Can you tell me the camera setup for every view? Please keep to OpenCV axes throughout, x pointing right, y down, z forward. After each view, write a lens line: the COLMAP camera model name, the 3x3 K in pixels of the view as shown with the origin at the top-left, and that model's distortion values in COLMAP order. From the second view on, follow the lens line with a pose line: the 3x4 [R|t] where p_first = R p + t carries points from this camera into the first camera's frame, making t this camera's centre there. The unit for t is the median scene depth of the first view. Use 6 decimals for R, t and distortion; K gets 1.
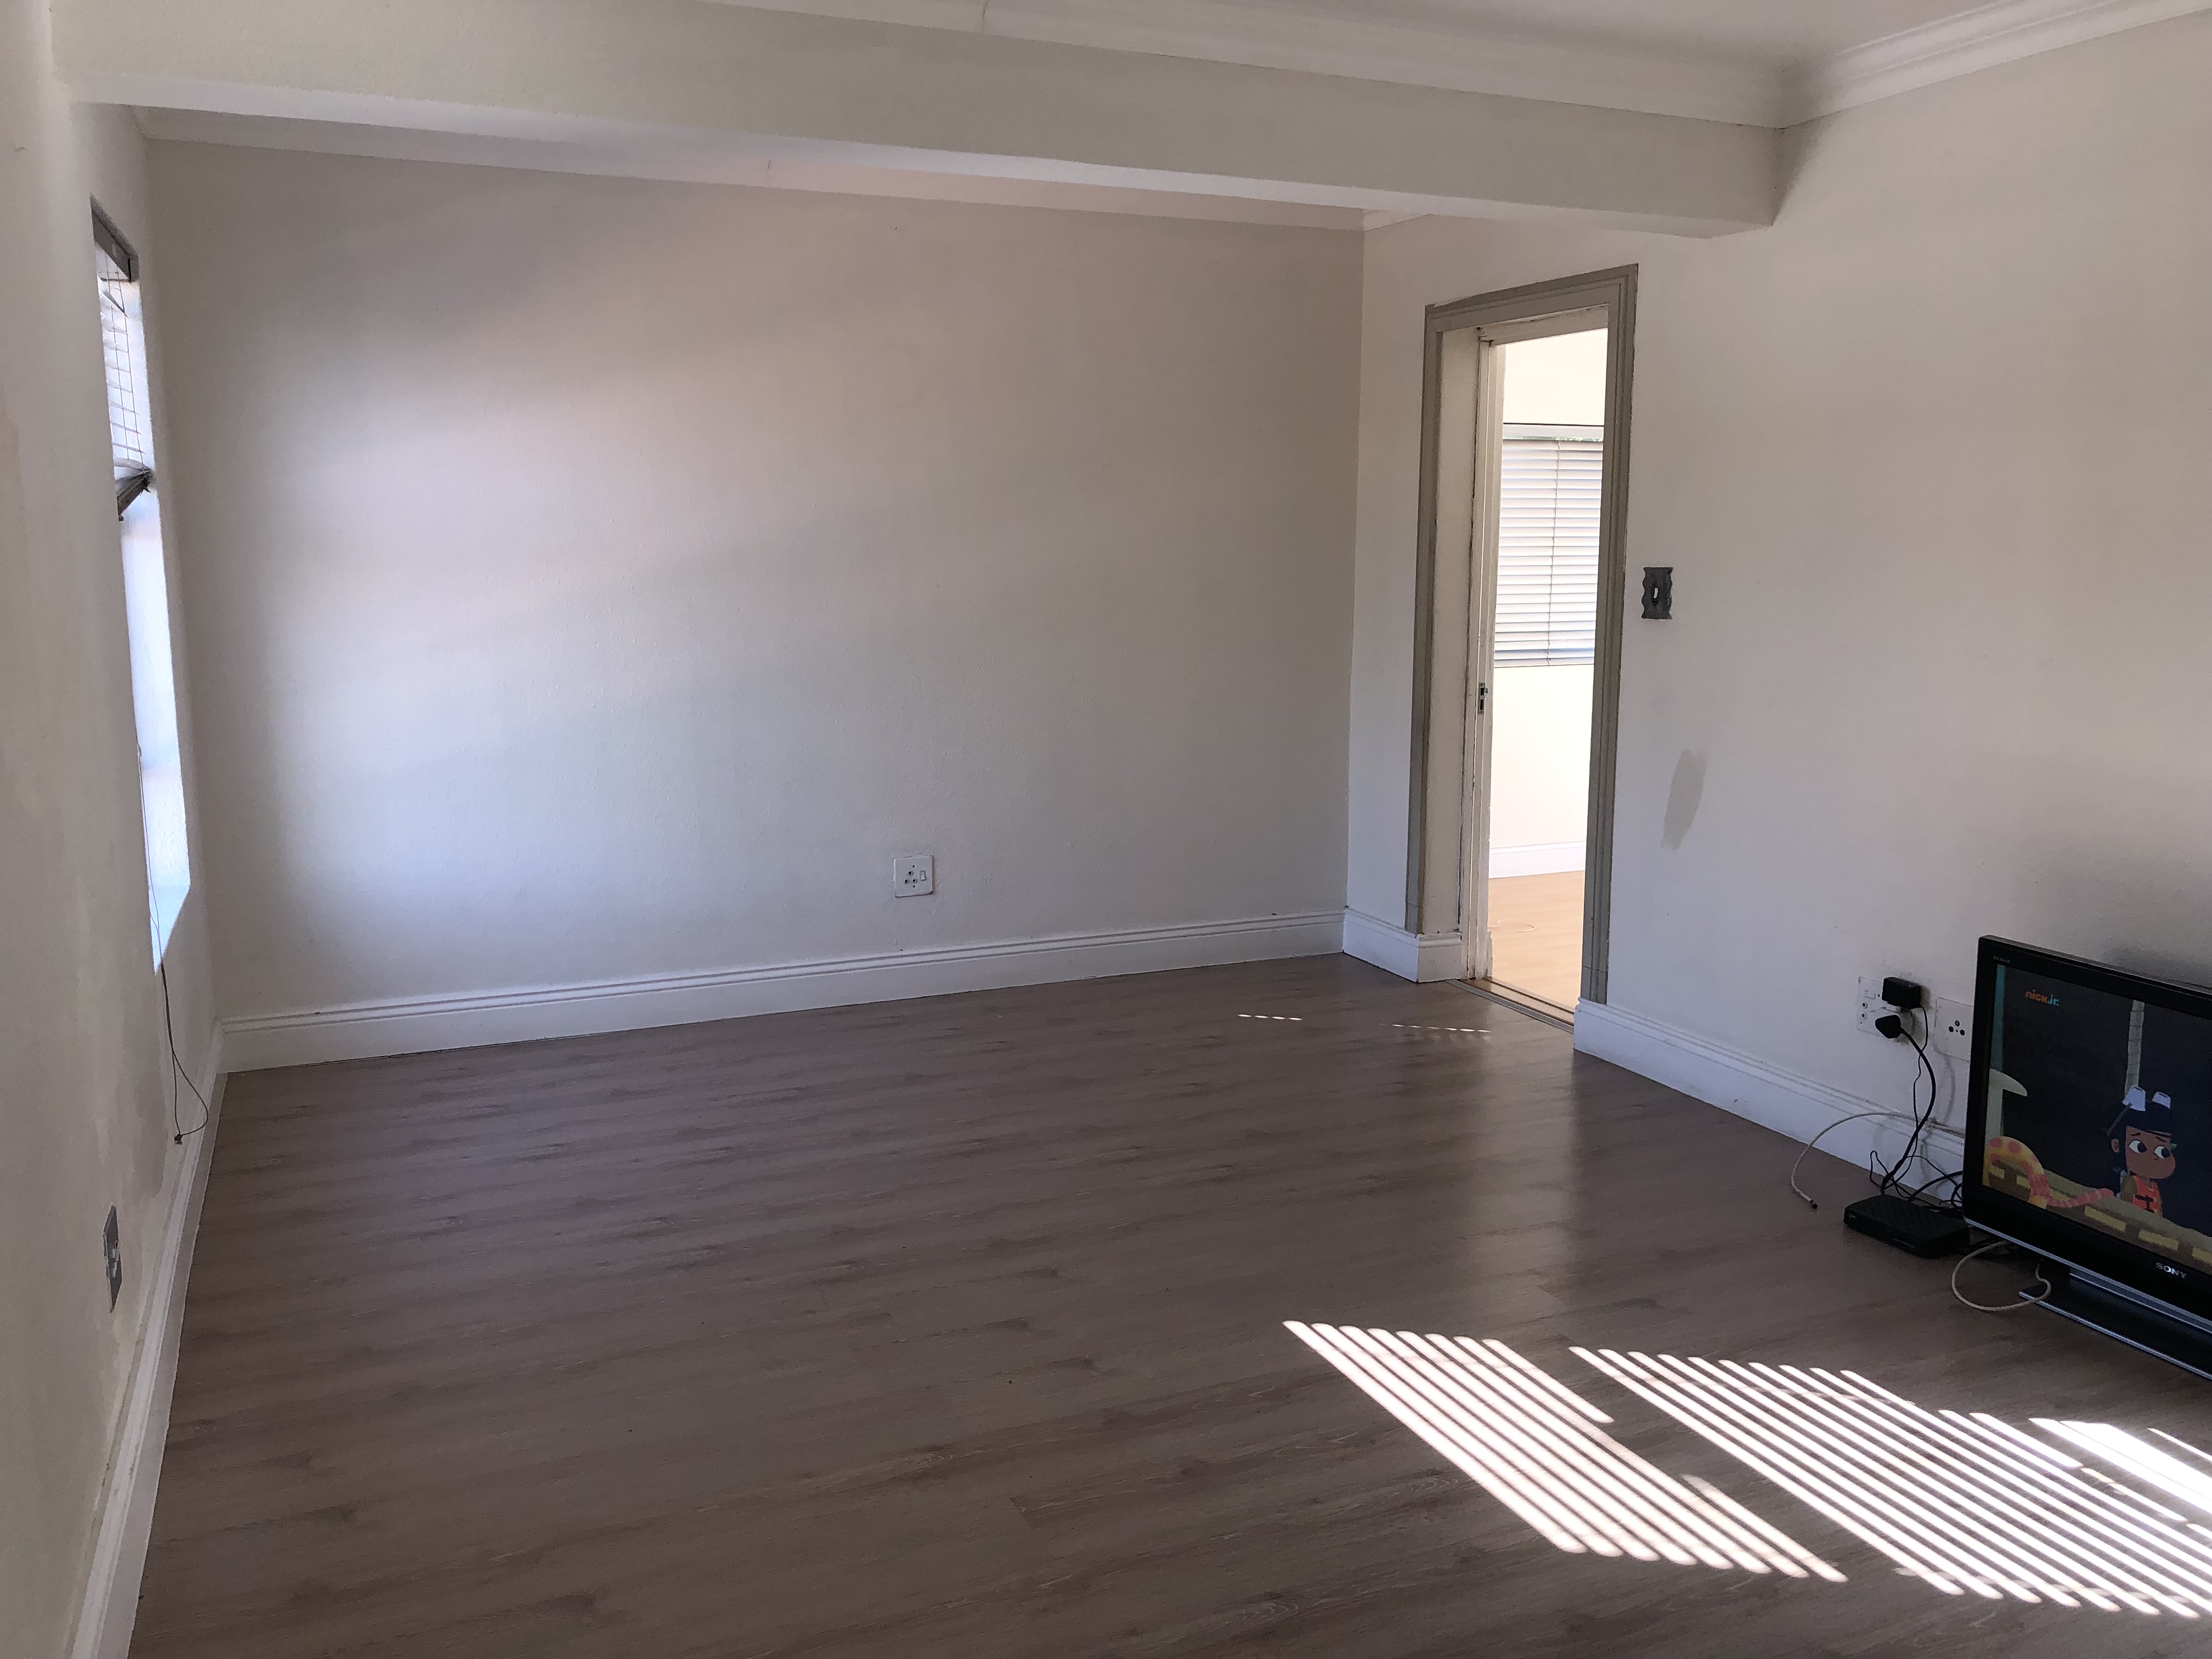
lens RADIAL K [[1816.6, 0, 1110.6], [0, 1816.6, 837.4], [0, 0, 1]] dist [0.044200, -0.054006]
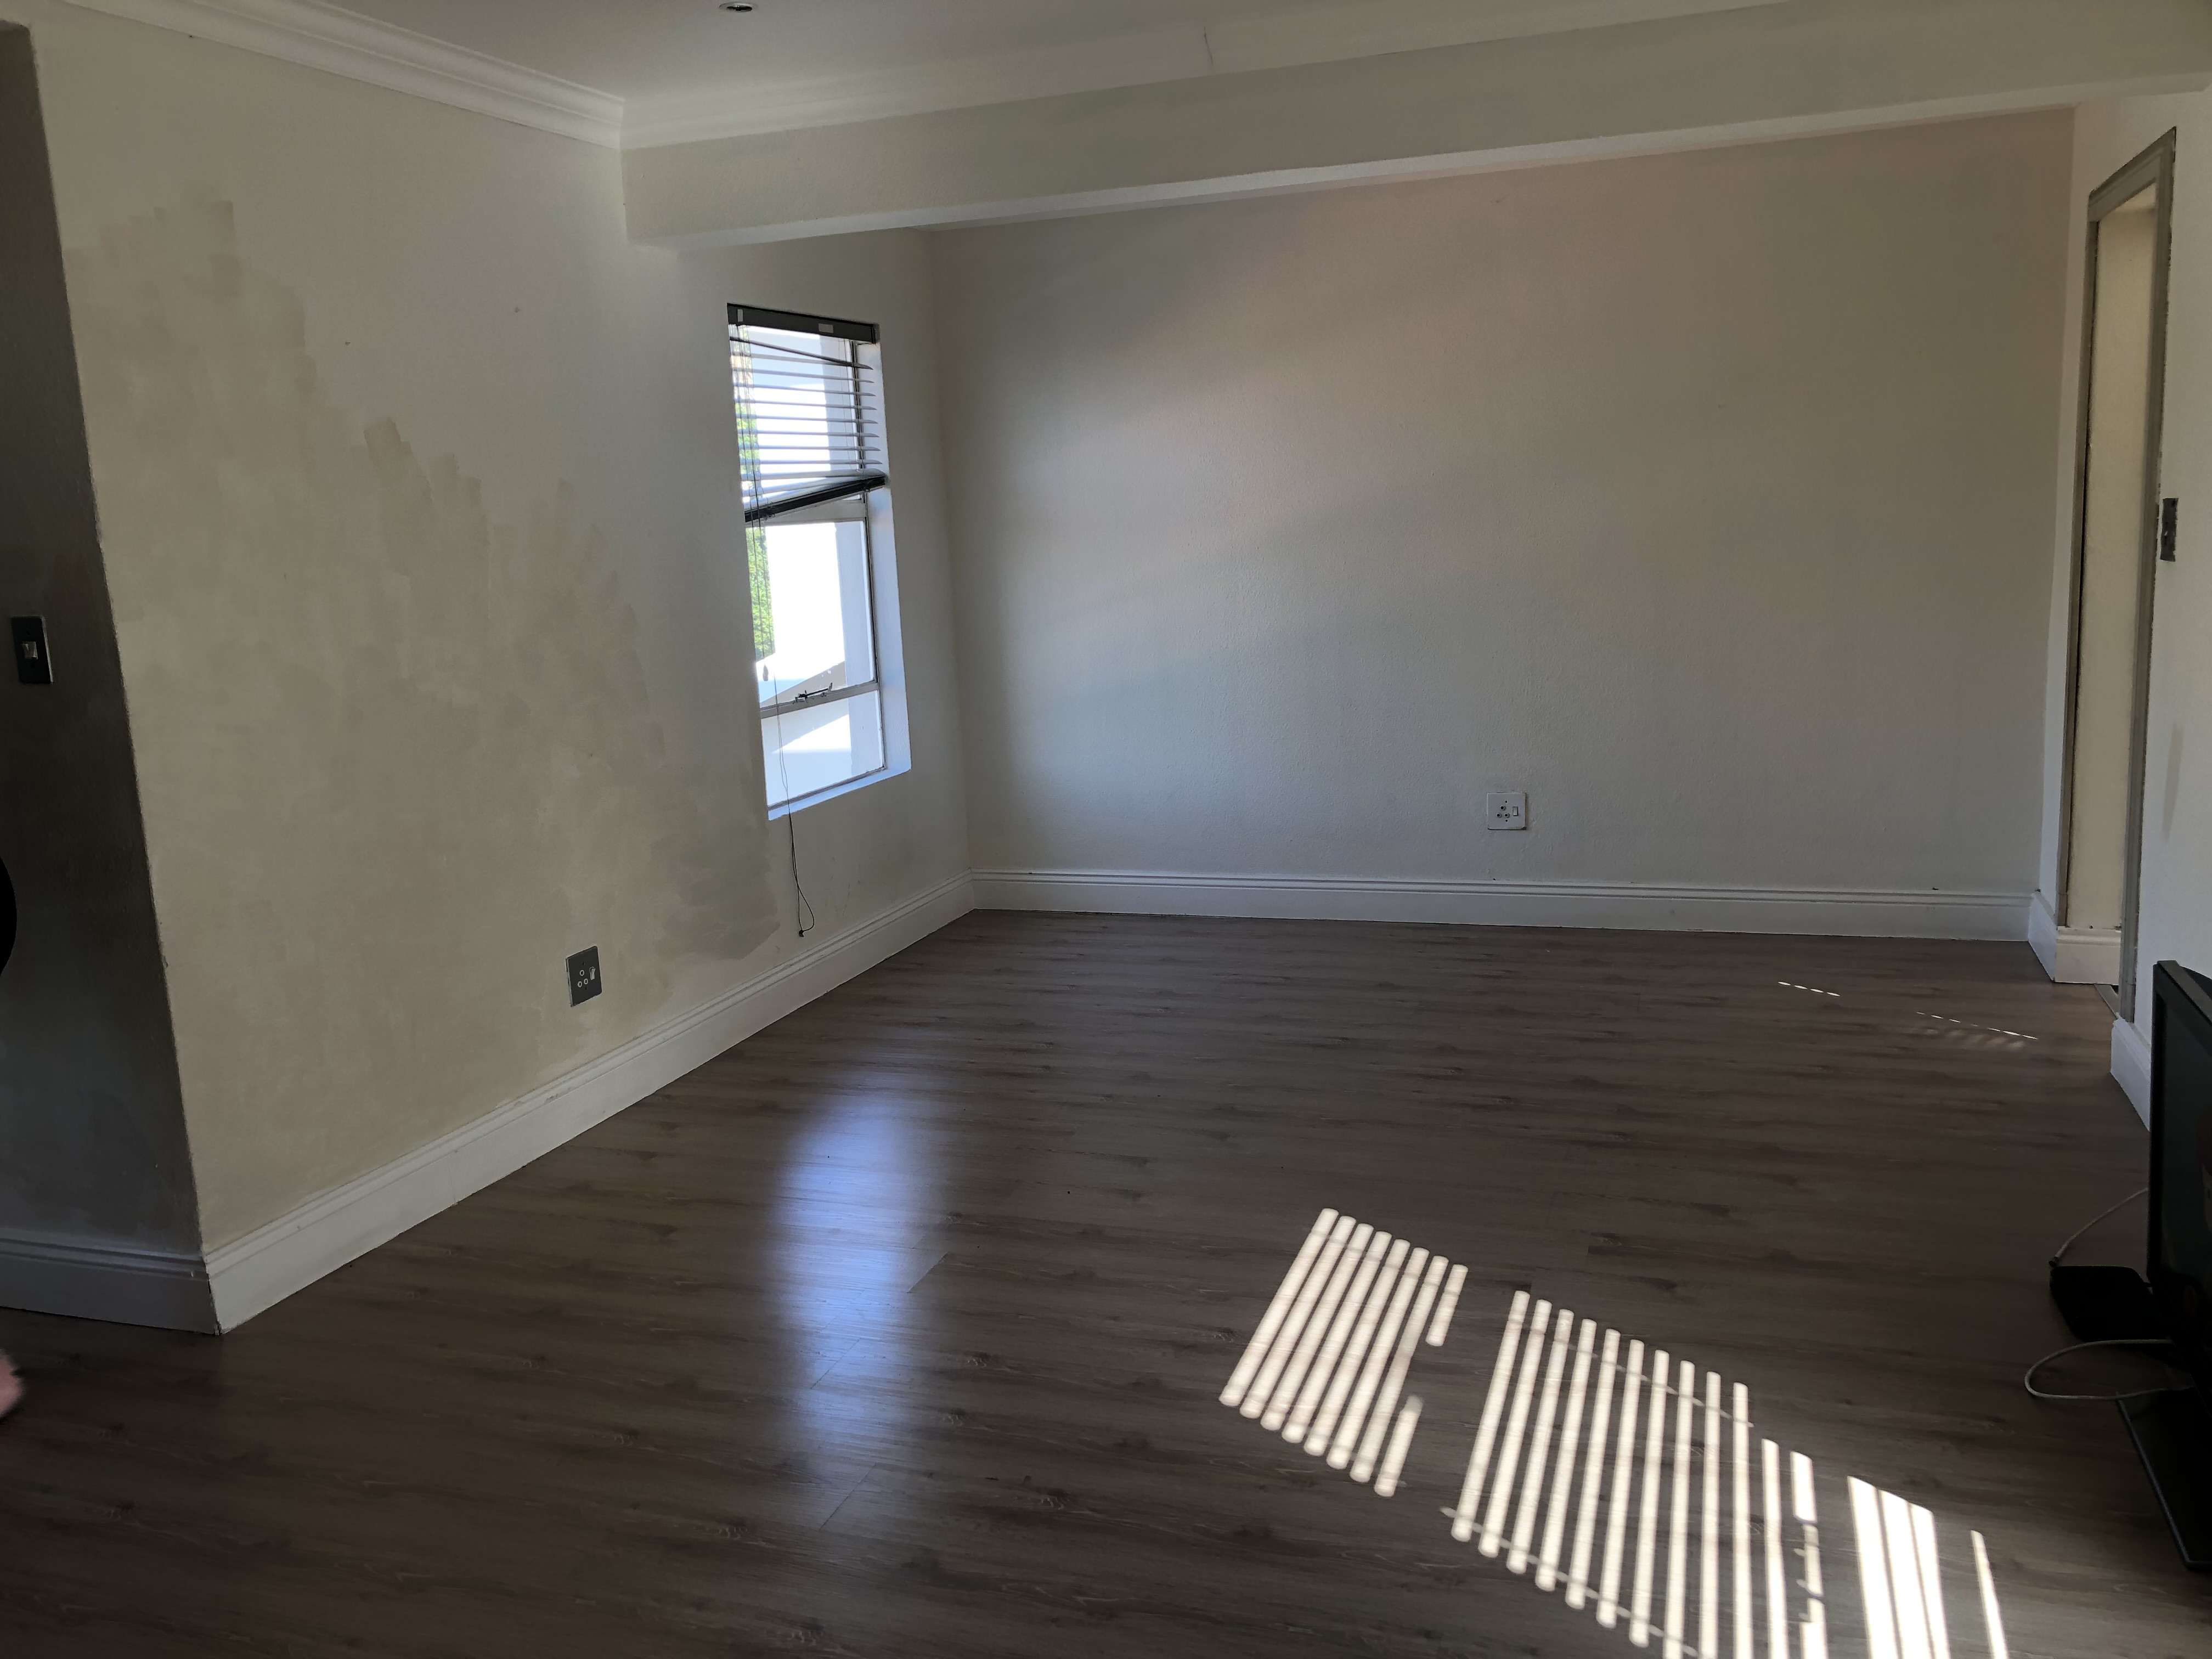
lens RADIAL K [[1816.6, 0, 1109.9], [0, 1816.6, 819.5], [0, 0, 1]] dist [0.044200, -0.054006]
pose [[0.736846, 0.084606, -0.670746, 0.585866], [-0.066634, 0.996396, 0.052481, -0.019180], [0.672769, 0.006024, 0.739828, 0.066072]]
